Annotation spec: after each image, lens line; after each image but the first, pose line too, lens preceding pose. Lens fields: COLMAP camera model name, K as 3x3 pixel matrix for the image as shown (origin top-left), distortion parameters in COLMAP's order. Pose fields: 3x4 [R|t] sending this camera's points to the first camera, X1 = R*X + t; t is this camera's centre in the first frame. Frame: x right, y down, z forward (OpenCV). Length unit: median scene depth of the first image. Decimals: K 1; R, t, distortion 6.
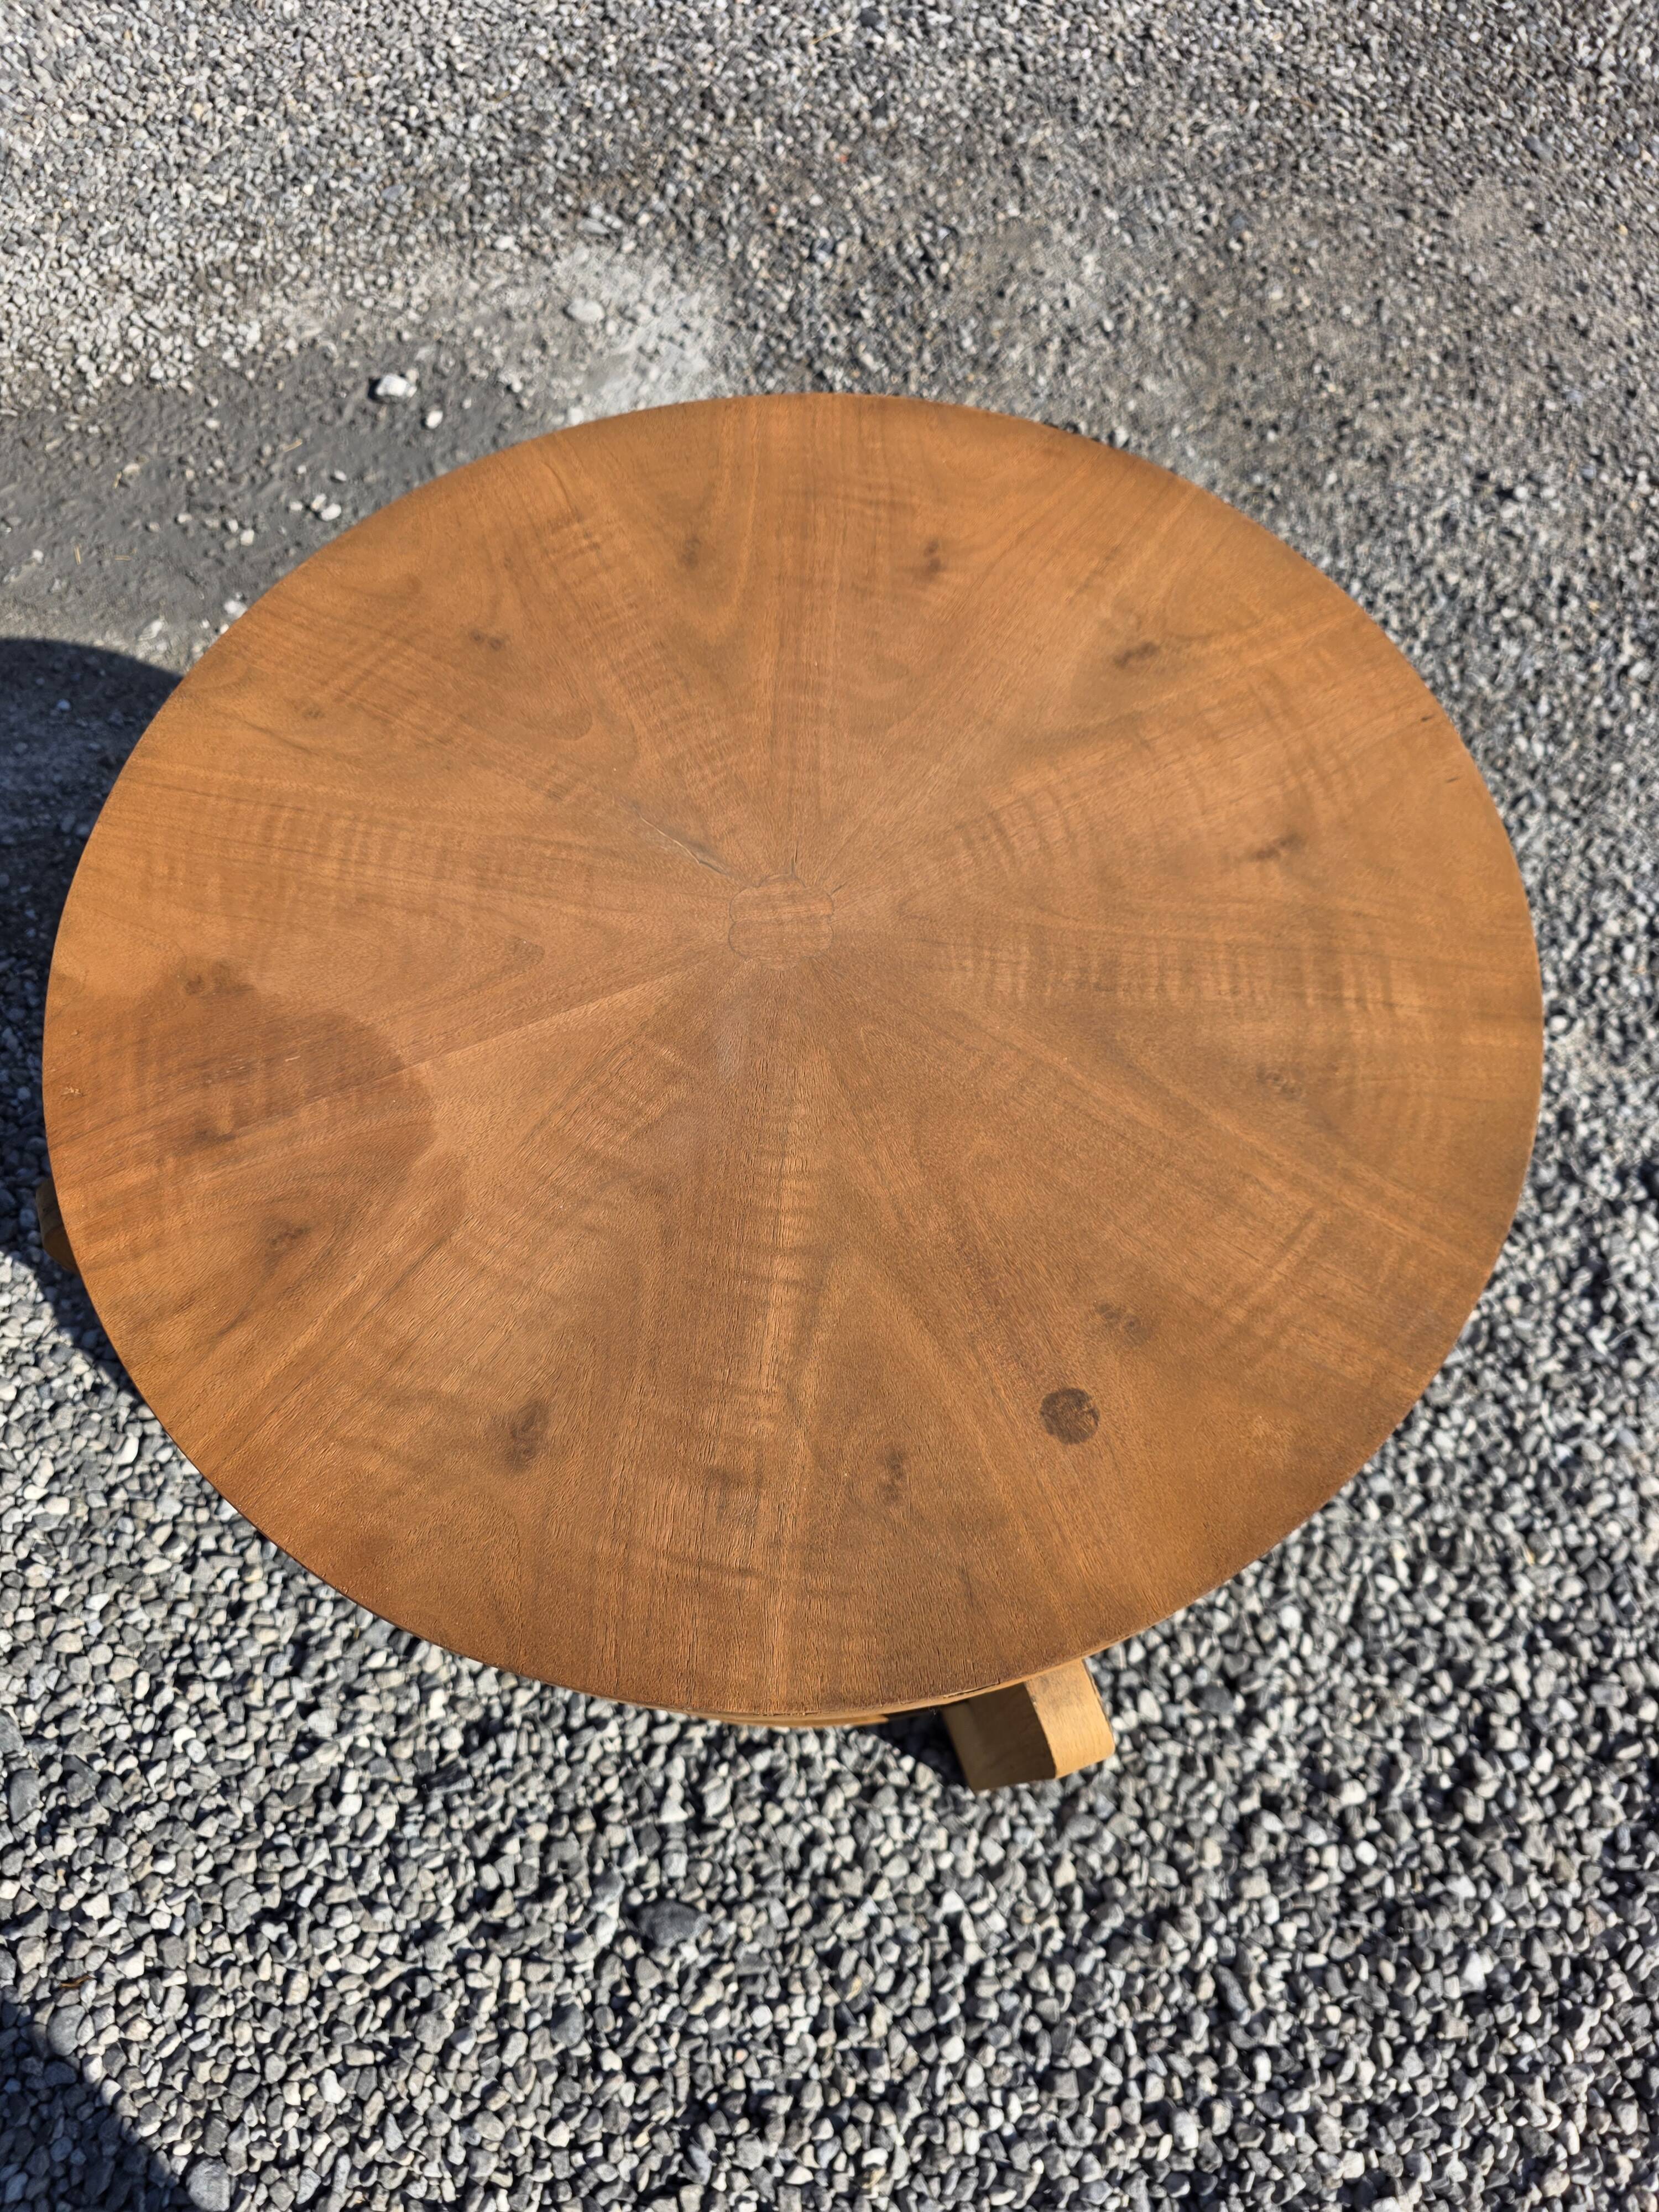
lens RADIAL K [[1490.9, 0, 803.2], [0, 1490.9, 1094.5], [0, 0, 1]] dist [0.017955, -0.014567]
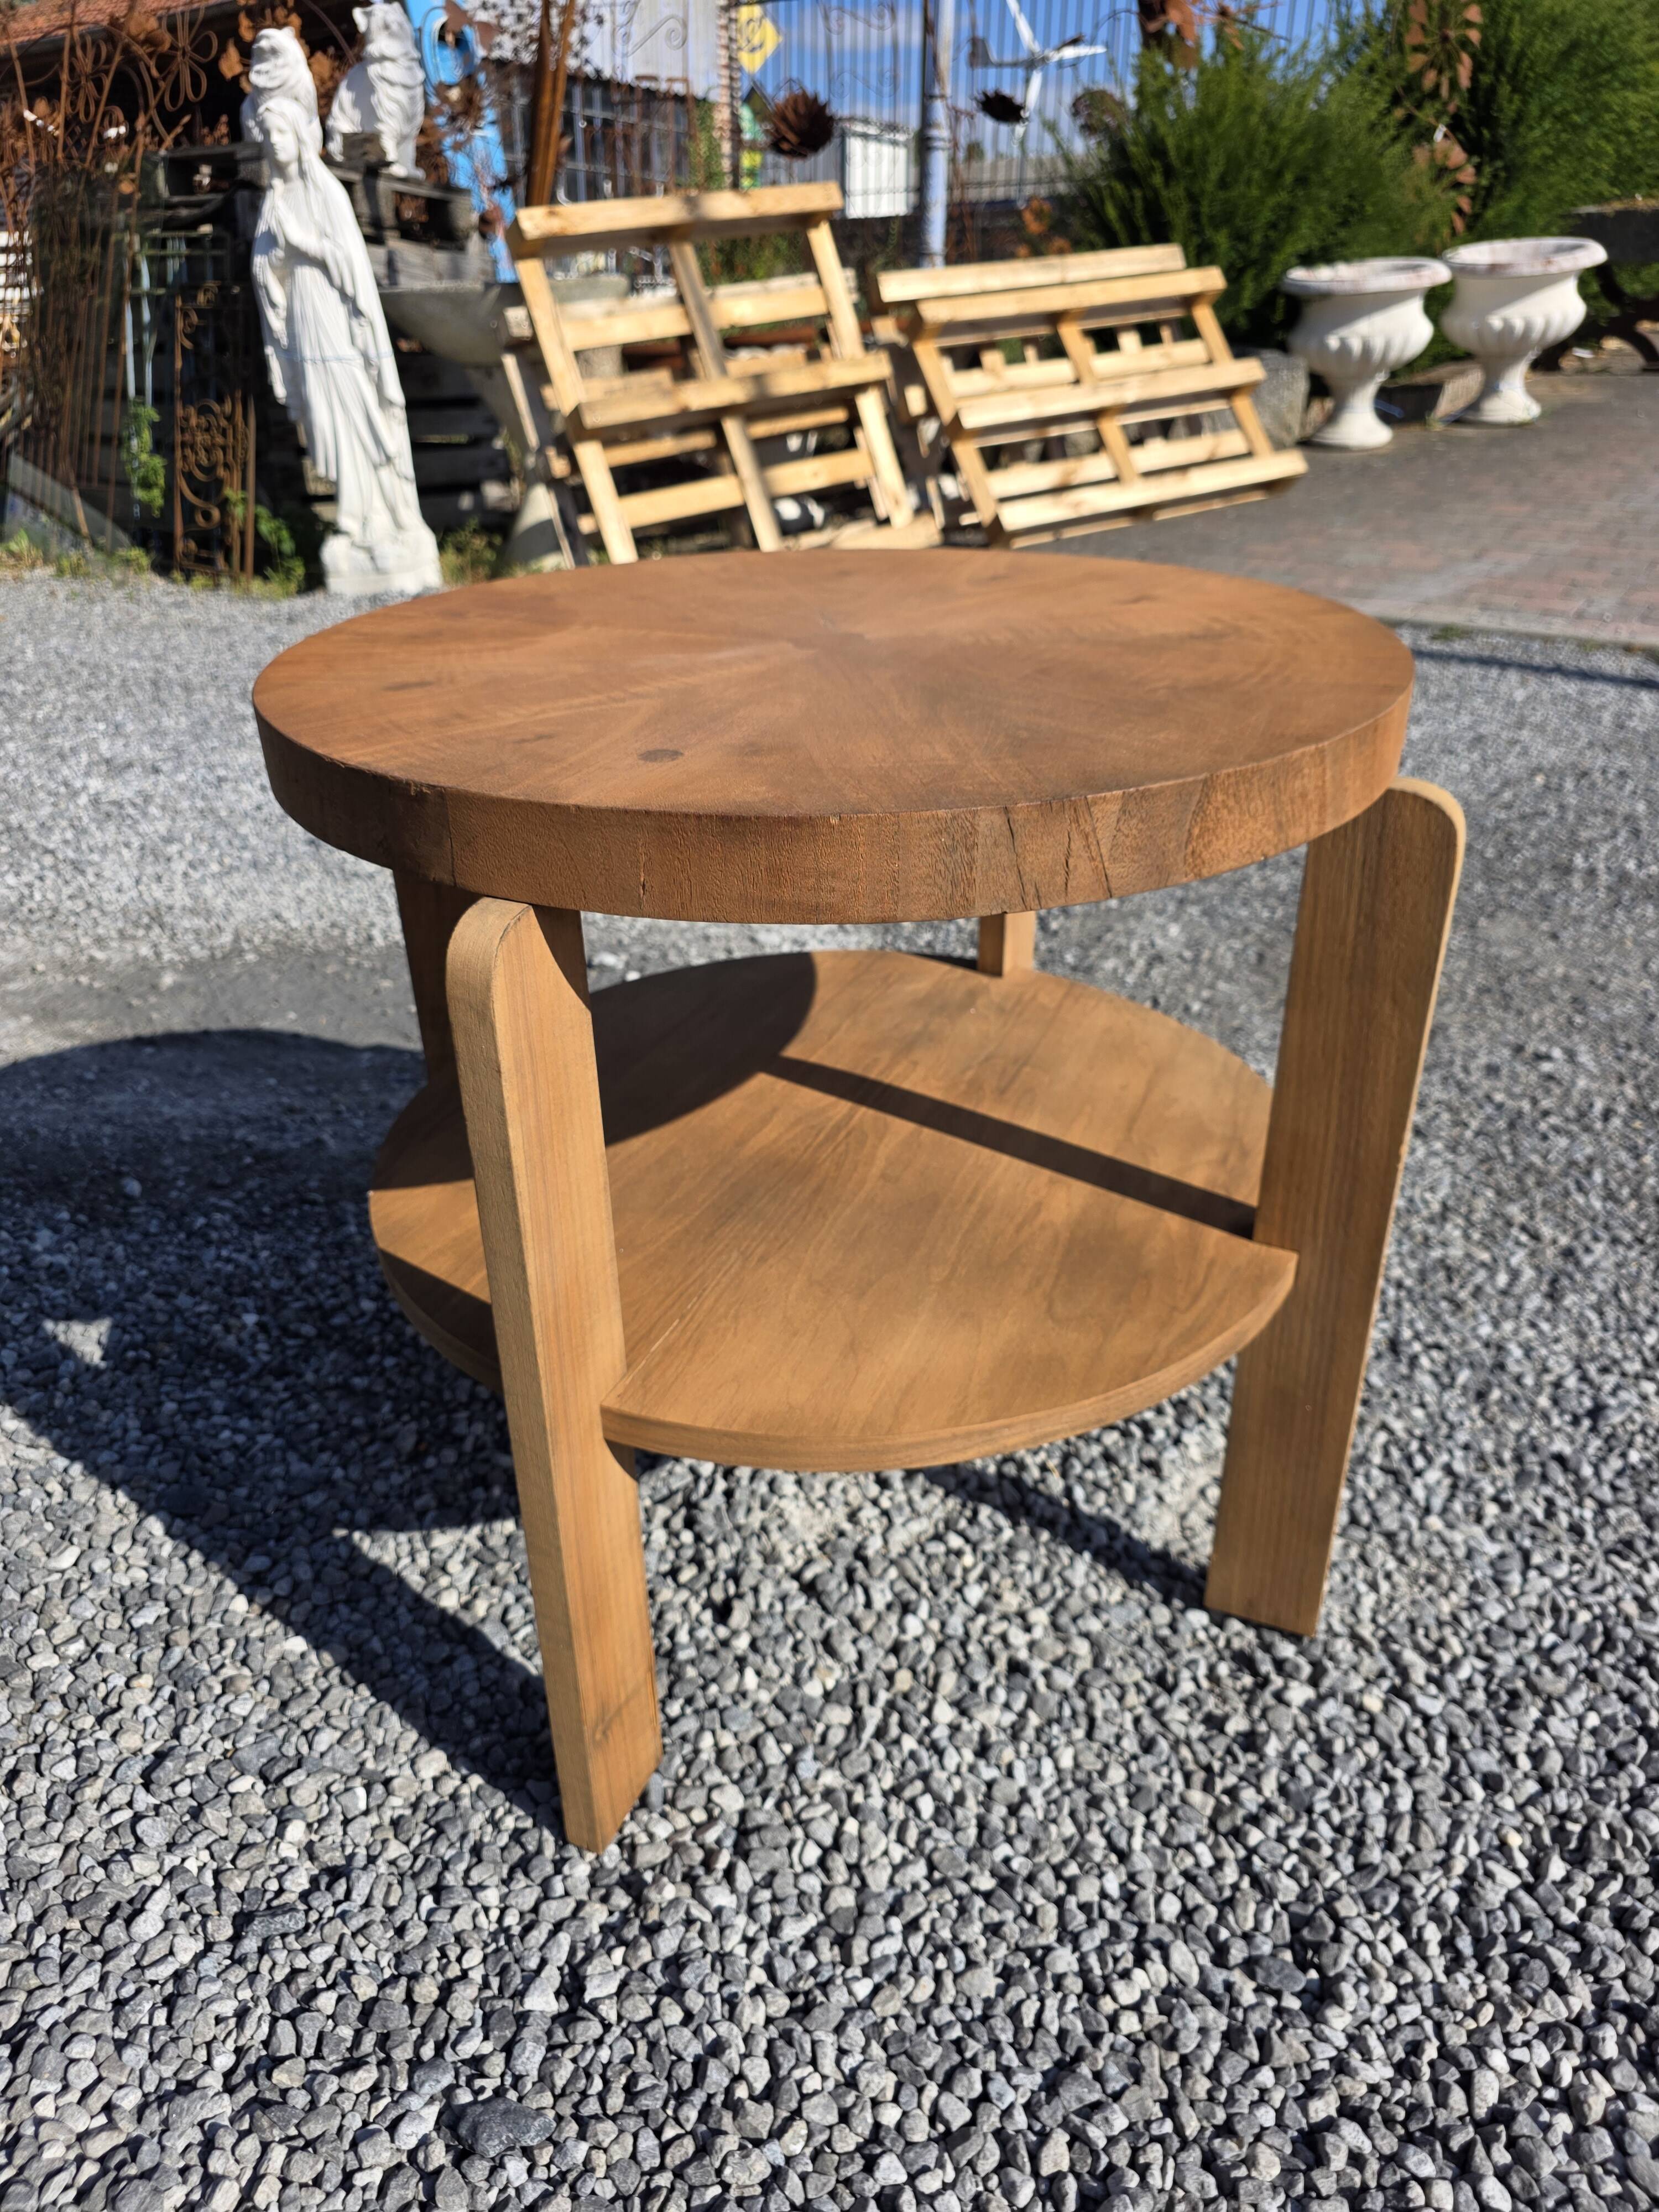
lens RADIAL K [[1490.9, 0, 807.2], [0, 1490.9, 1112.0], [0, 0, 1]] dist [0.017955, -0.014567]
pose [[0.988056, 0.088984, -0.125807, 0.103111], [-0.145640, 0.805980, -0.573747, 0.539044], [0.050343, 0.585216, 0.809313, 0.129705]]
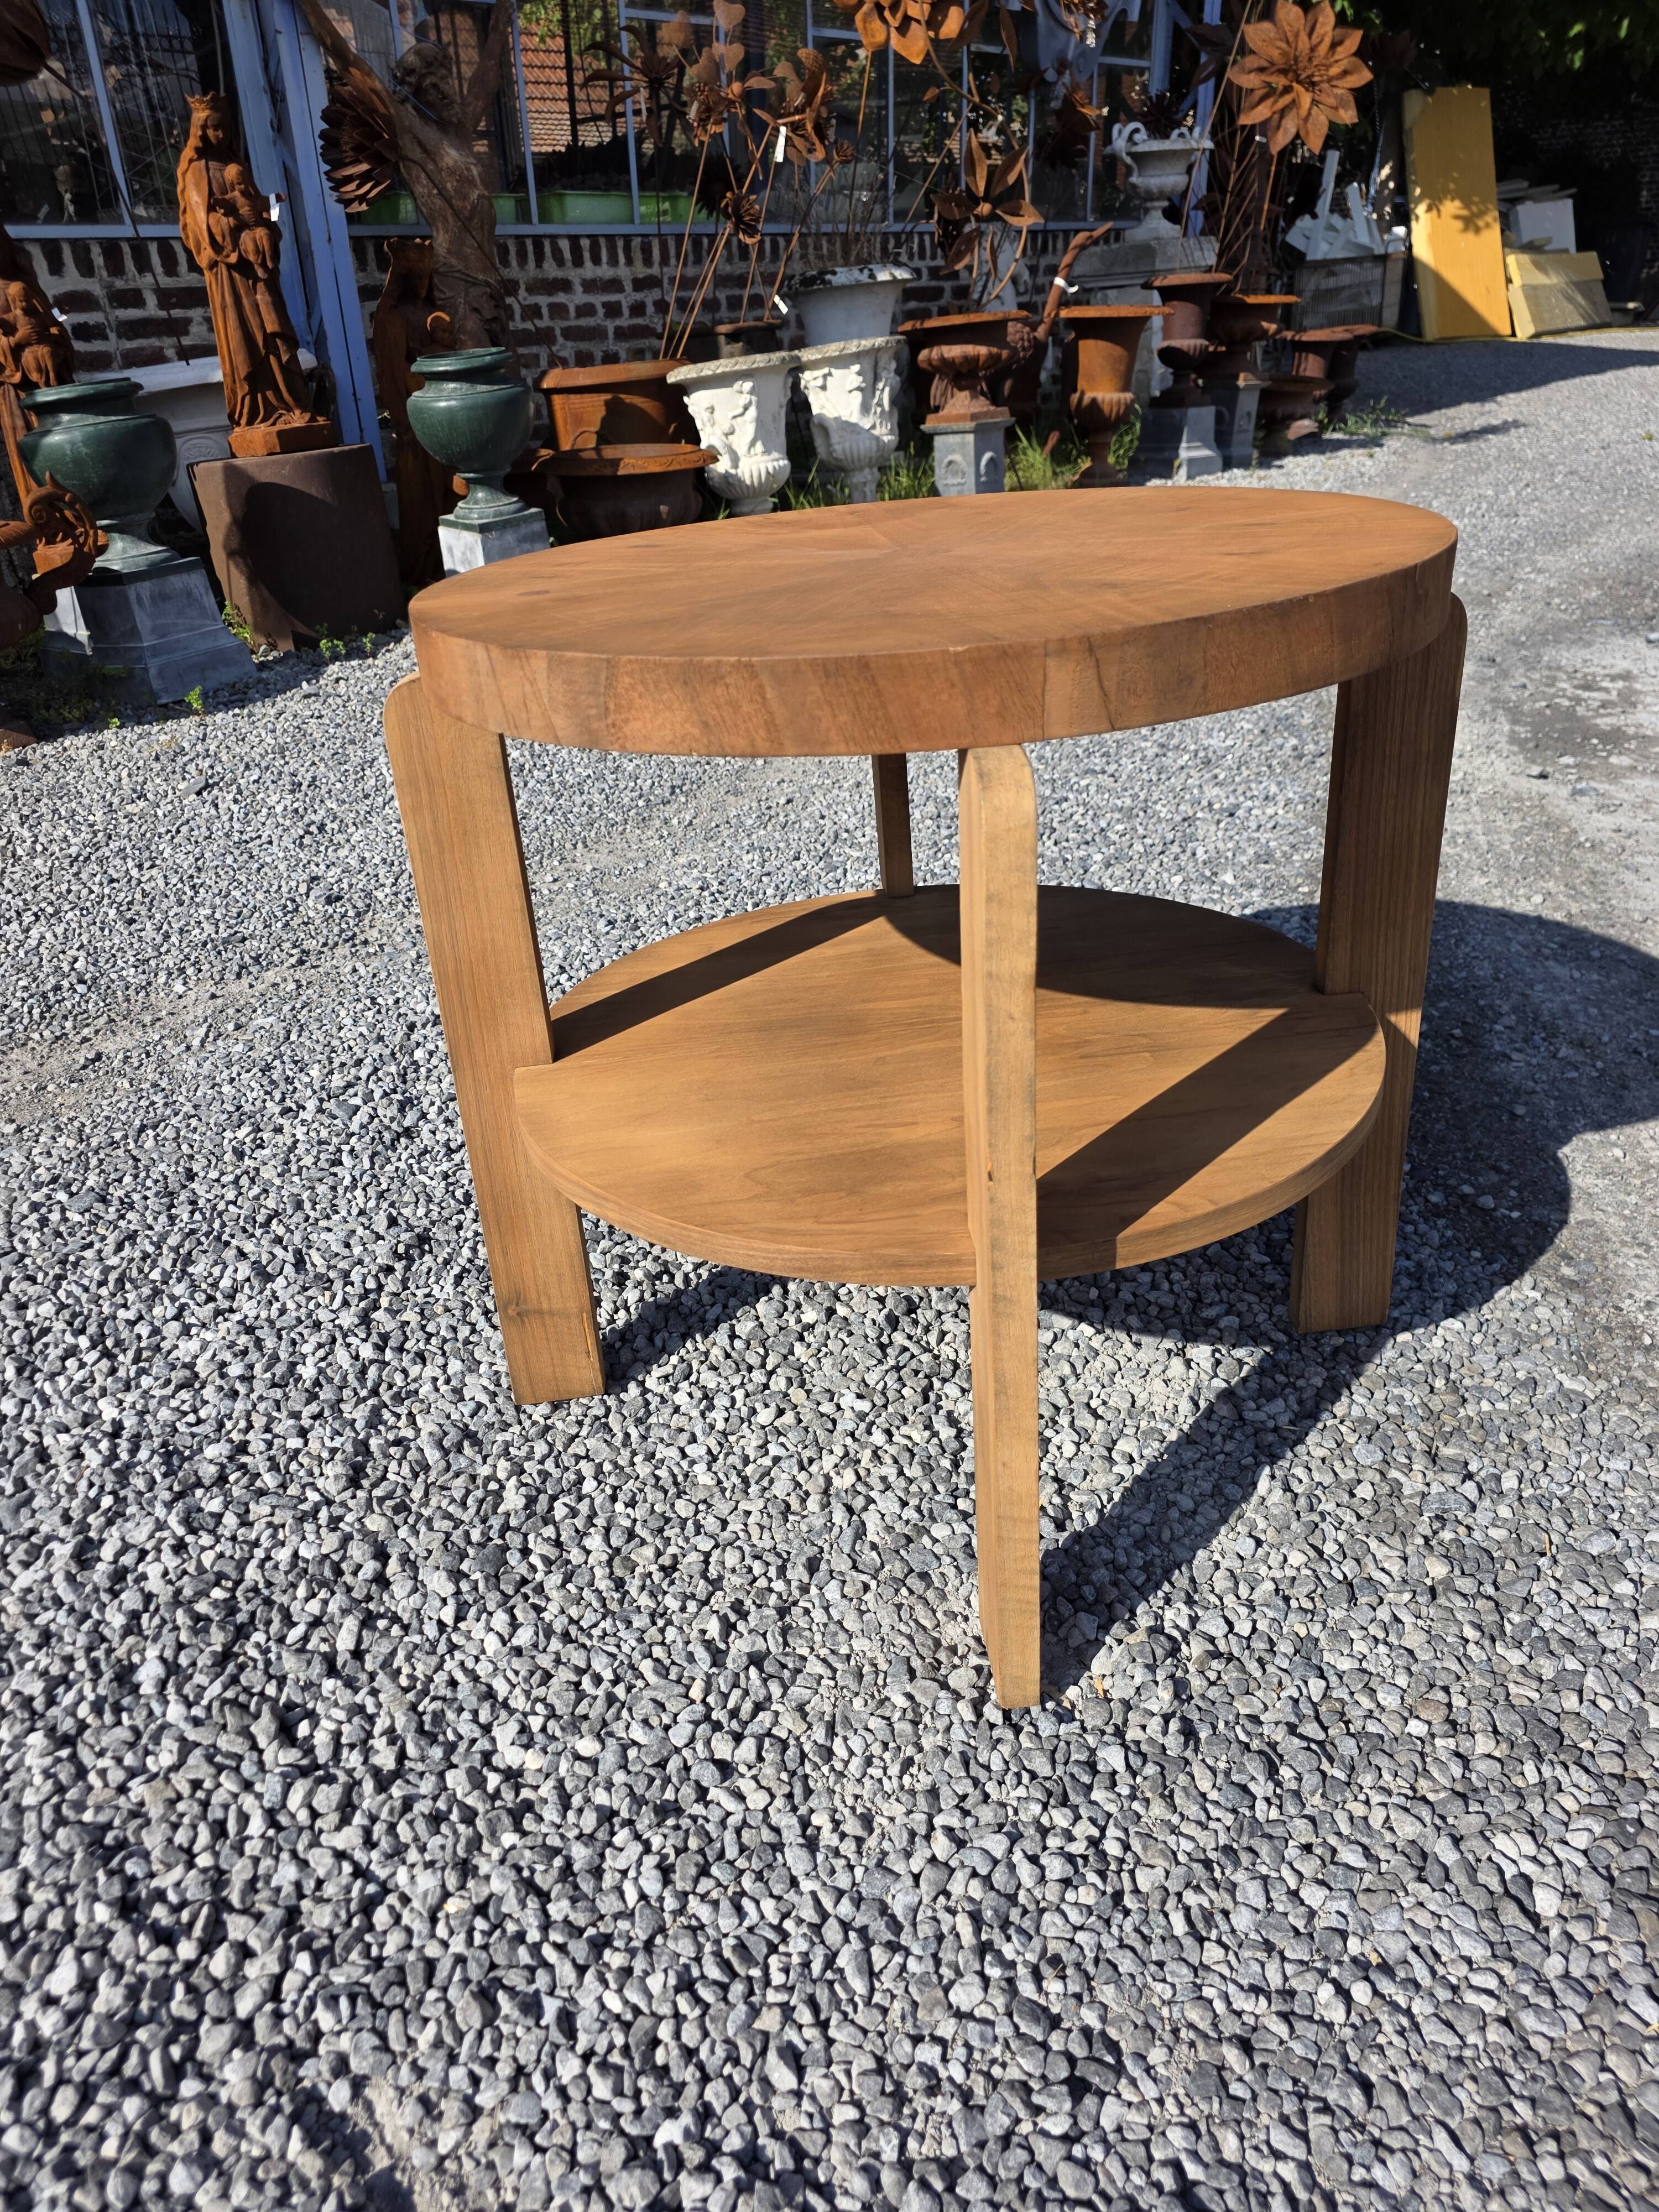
lens RADIAL K [[1490.9, 0, 829.5], [0, 1490.9, 1115.5], [0, 0, 1]] dist [0.017955, -0.014567]
pose [[-0.254988, 0.496413, -0.829792, 0.918900], [-0.841569, 0.308670, 0.443265, -0.320974], [0.476174, 0.811355, 0.339059, 0.552469]]
